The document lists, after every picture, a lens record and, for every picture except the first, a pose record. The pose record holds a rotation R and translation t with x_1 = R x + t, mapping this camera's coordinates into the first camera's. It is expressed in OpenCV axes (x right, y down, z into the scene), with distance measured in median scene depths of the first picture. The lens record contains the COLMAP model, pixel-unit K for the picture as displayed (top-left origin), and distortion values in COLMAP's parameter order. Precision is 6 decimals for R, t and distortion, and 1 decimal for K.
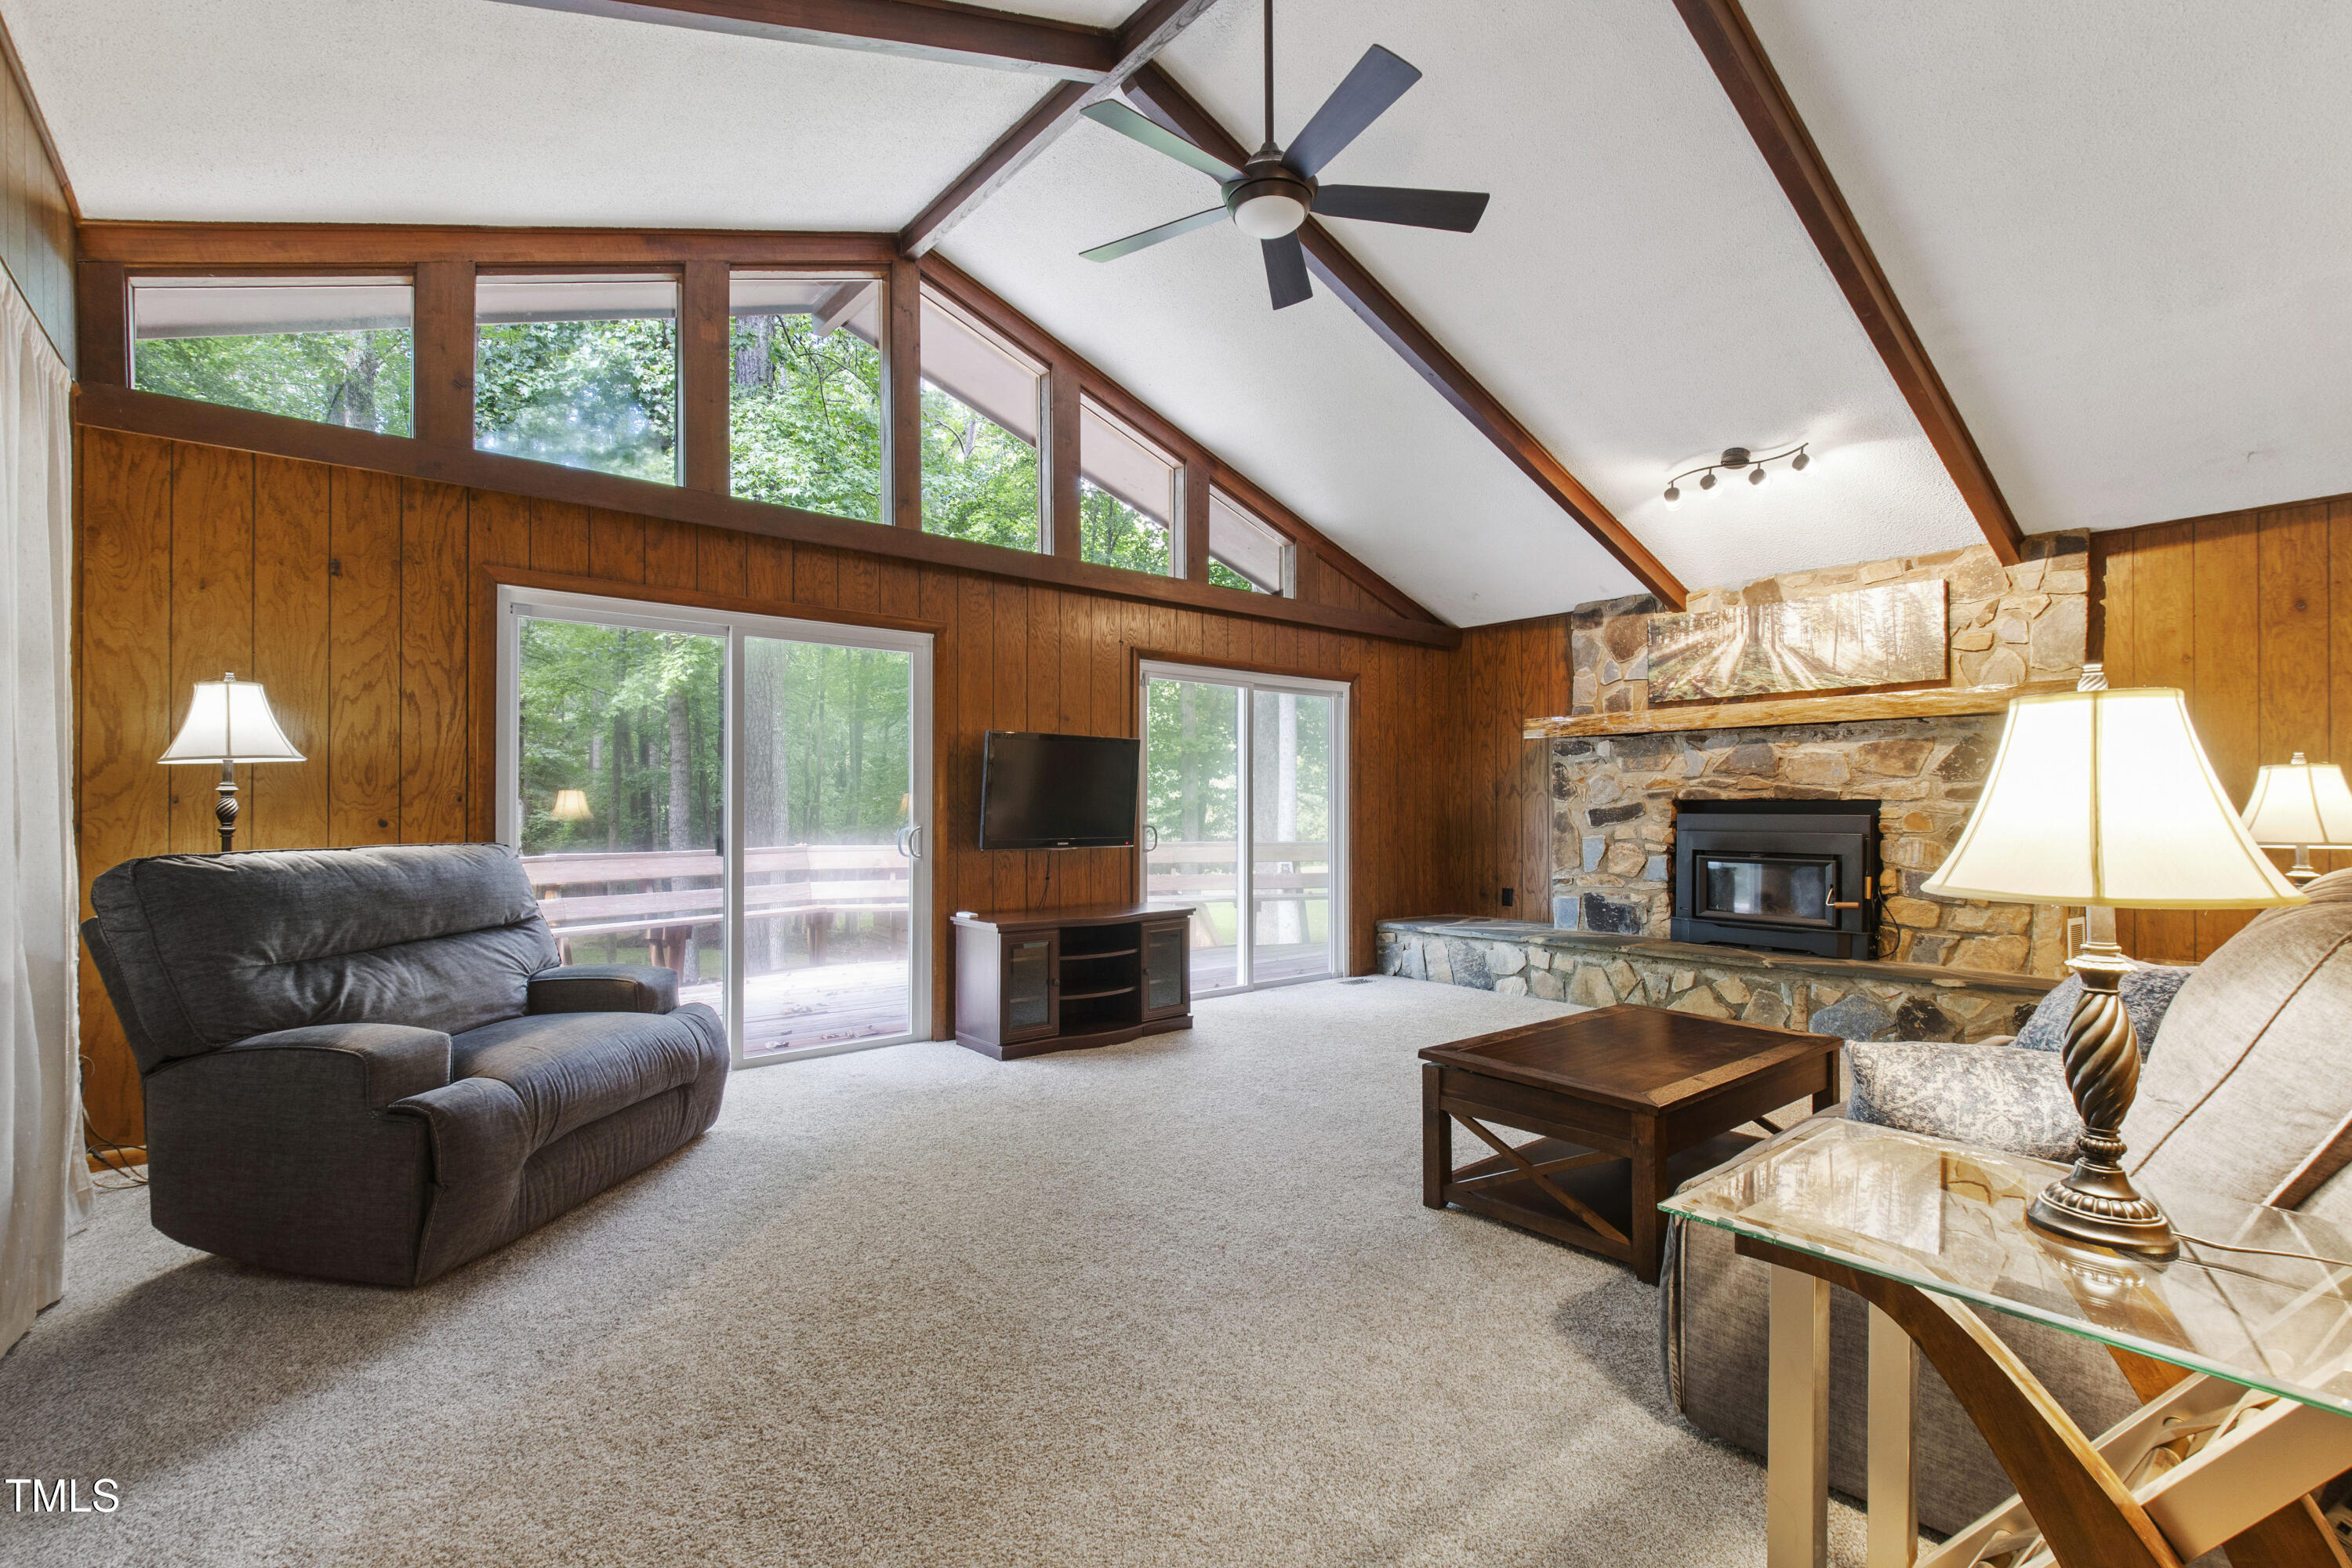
lens RADIAL K [[1042.9, 0, 1159.8], [0, 1042.9, 799.7], [0, 0, 1]] dist [0.003398, -0.004552]
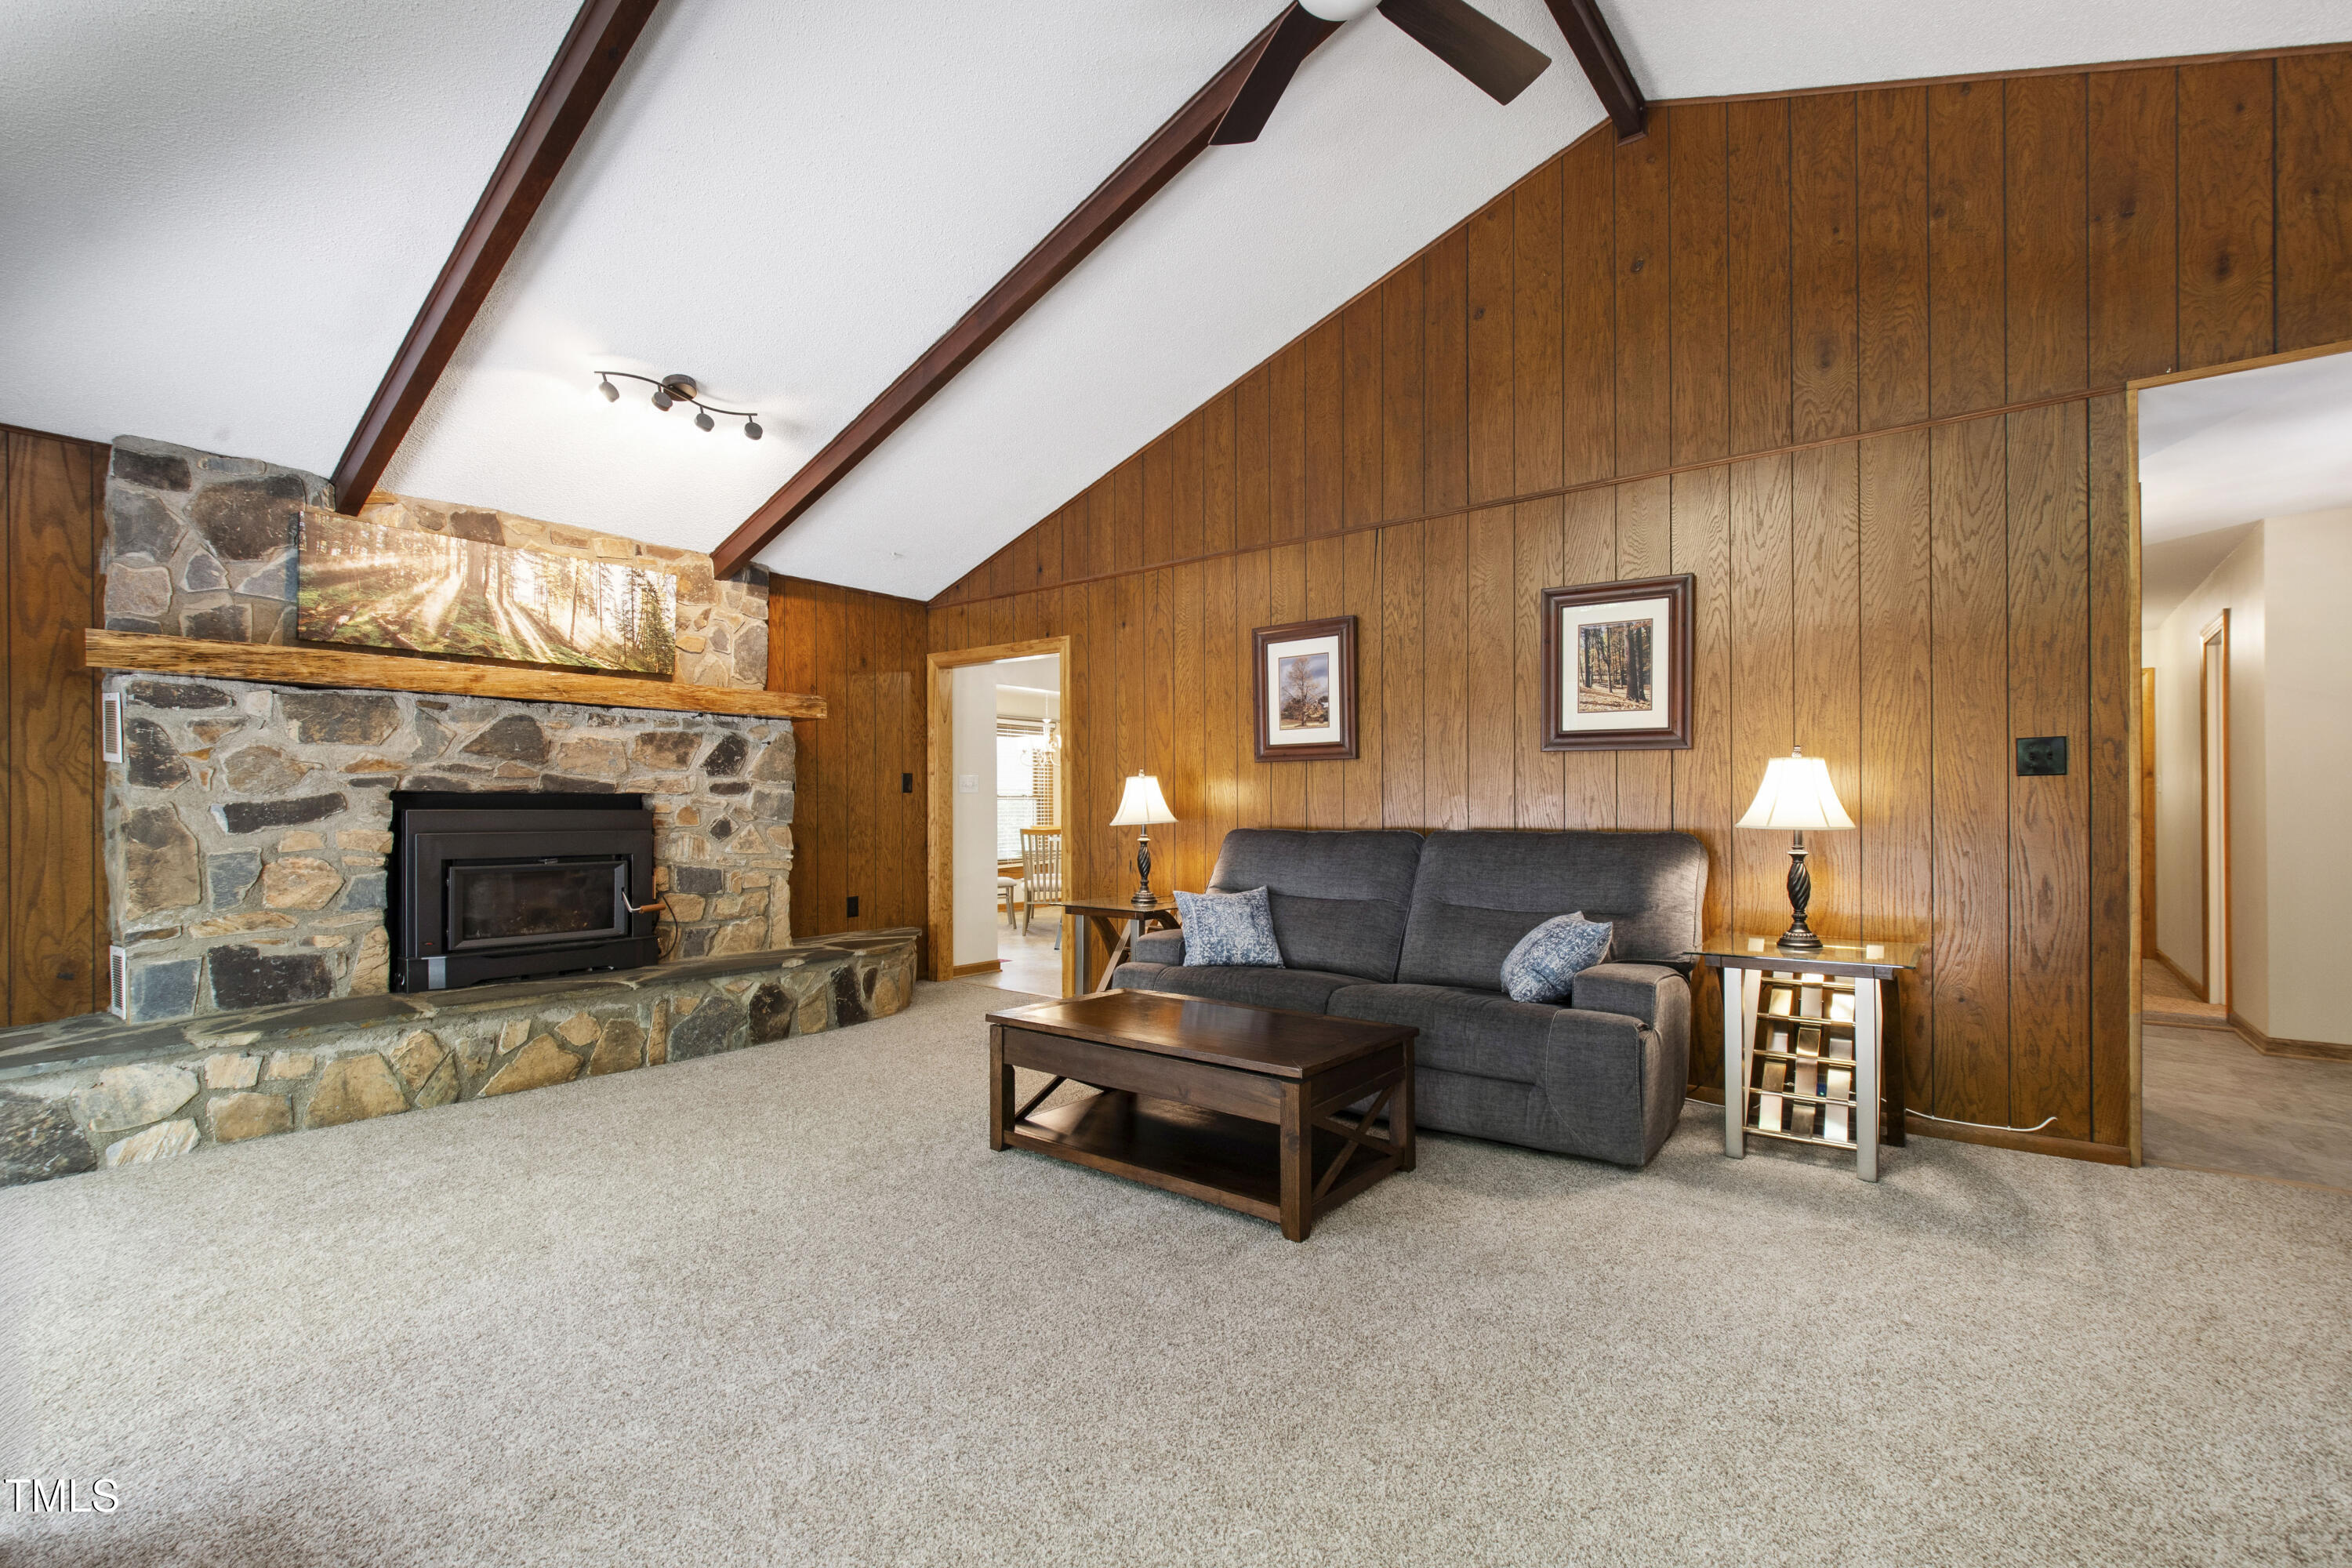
lens RADIAL K [[1042.9, 0, 1167.5], [0, 1042.9, 805.1], [0, 0, 1]] dist [0.003398, -0.004552]
pose [[-0.217689, 0.000213, 0.976018, -0.306575], [-0.005942, 0.999981, -0.001544, 0.008388], [-0.976000, -0.006136, -0.217684, 0.679582]]
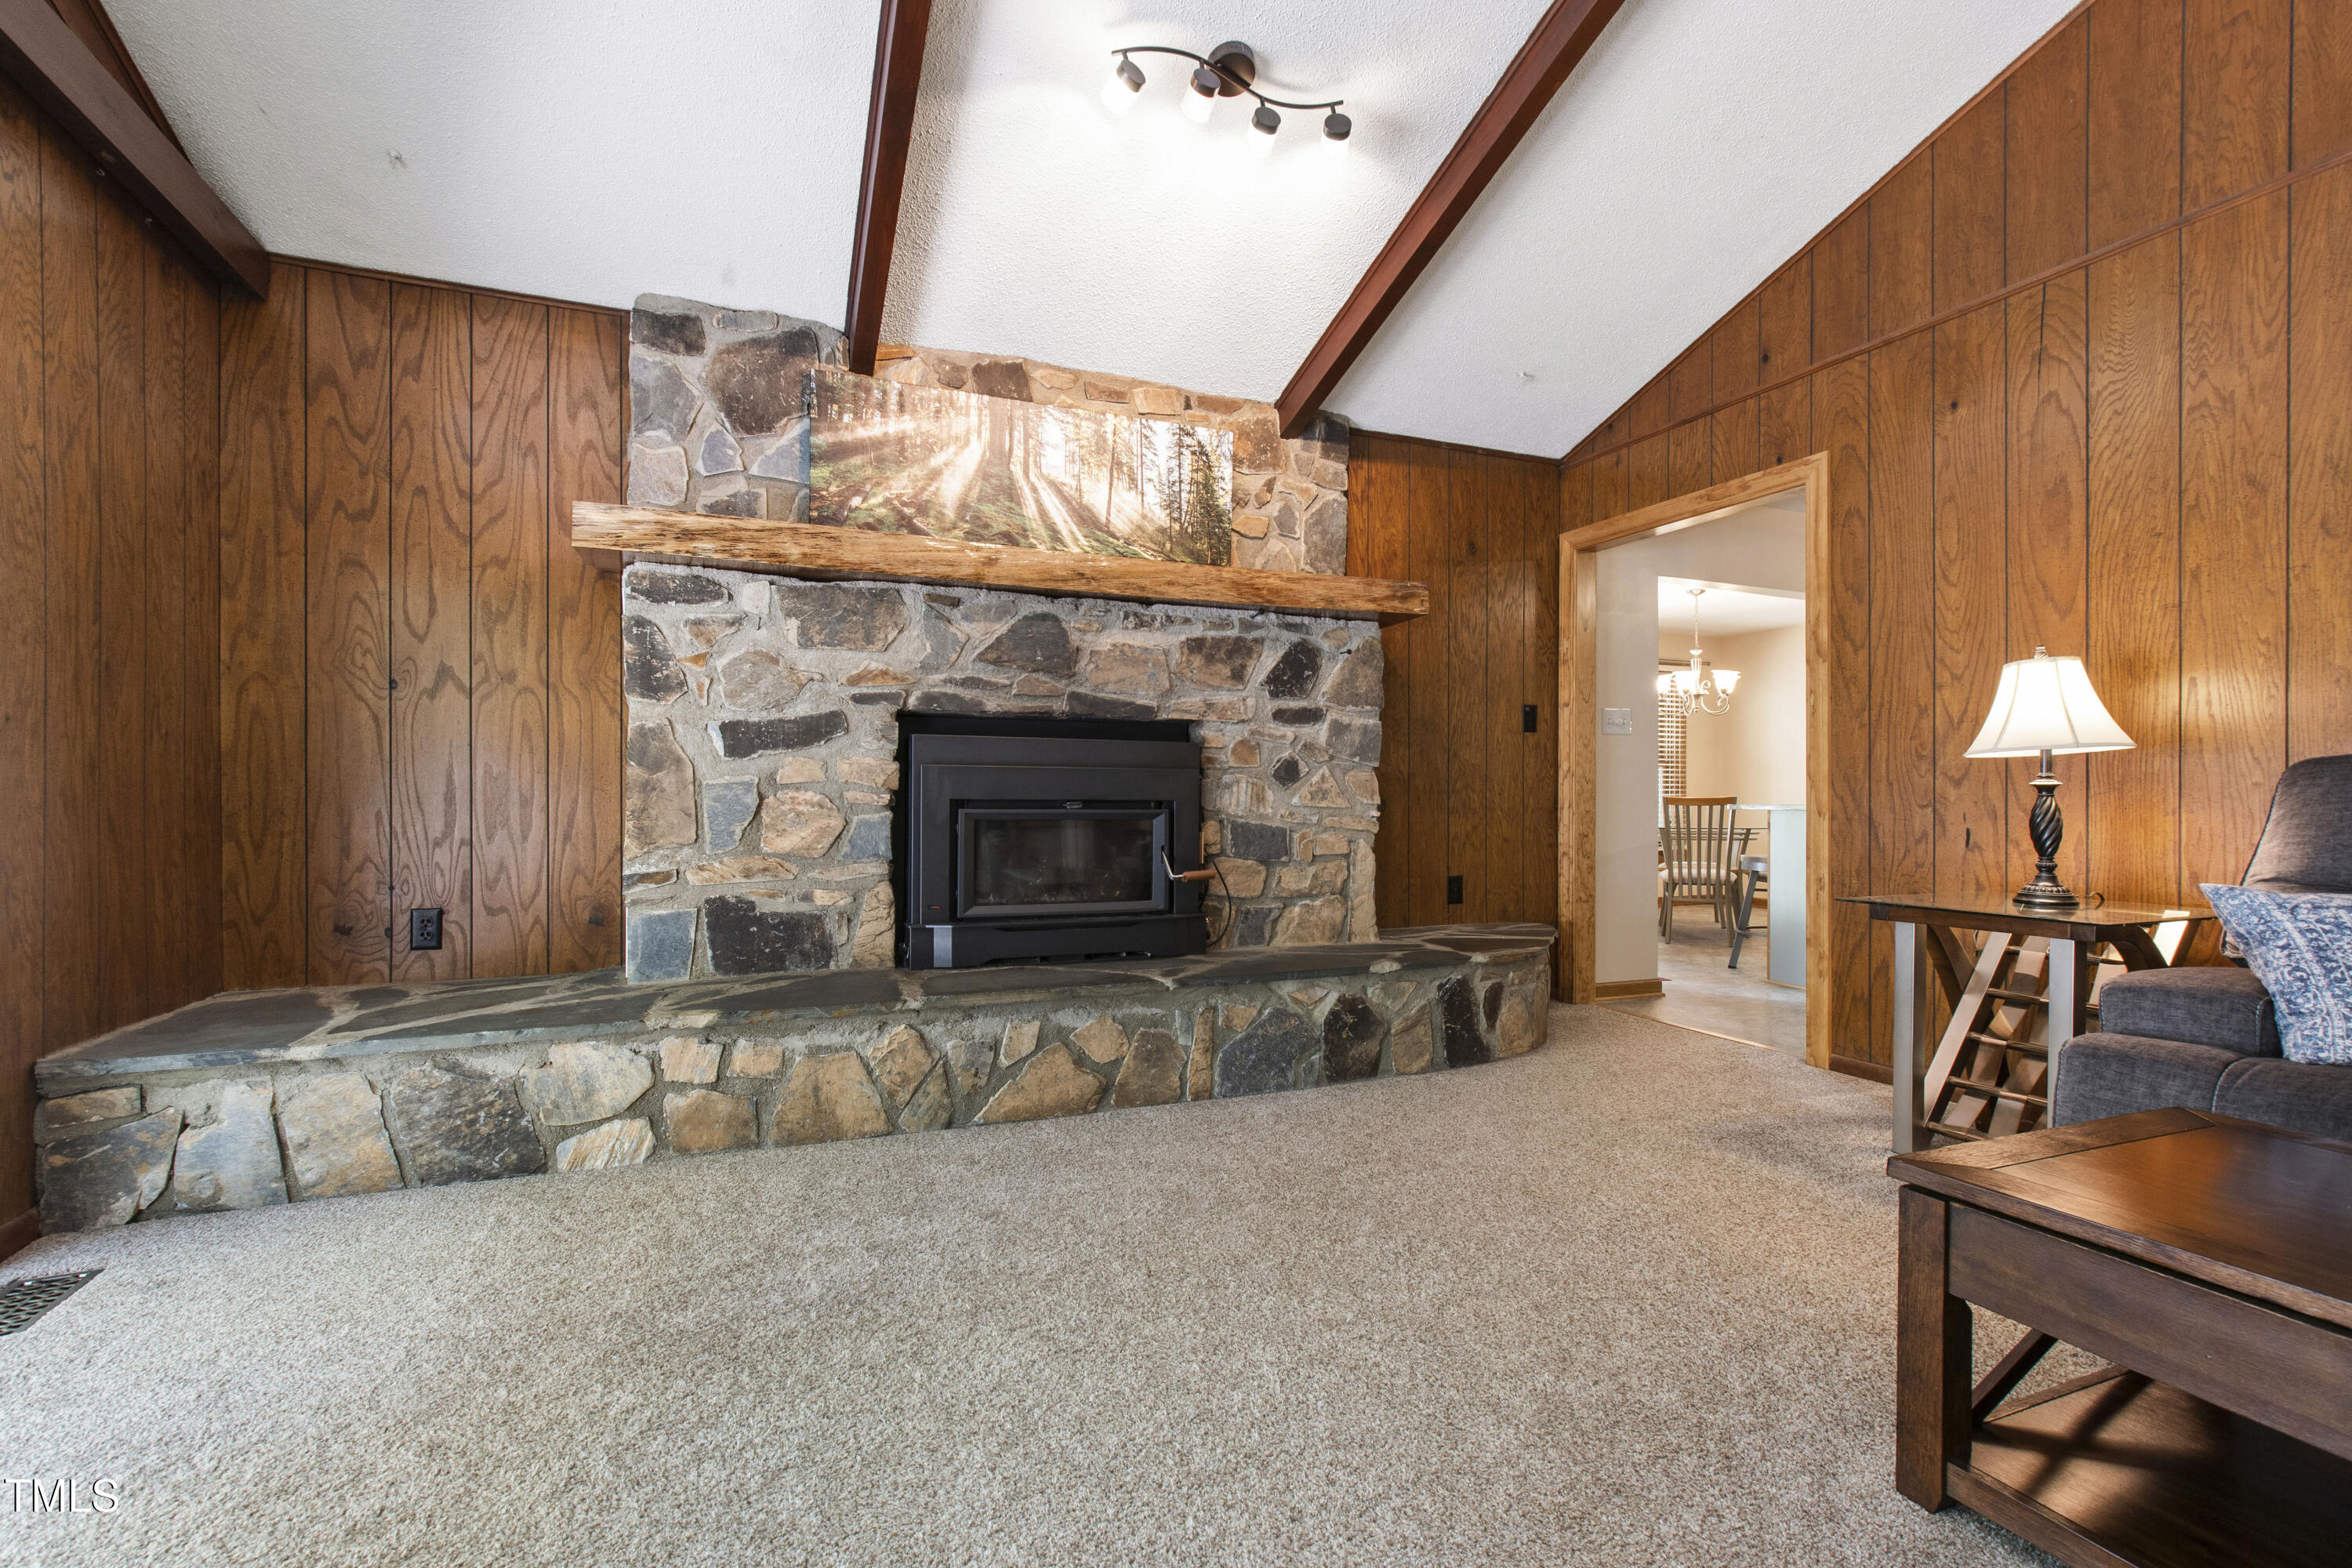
lens RADIAL K [[1042.9, 0, 1185.0], [0, 1042.9, 802.1], [0, 0, 1]] dist [0.003398, -0.004552]
pose [[0.278990, -0.004546, 0.960283, 0.015438], [-0.010038, 0.999920, 0.007650, 0.044678], [-0.960242, -0.011773, 0.278922, 0.738998]]
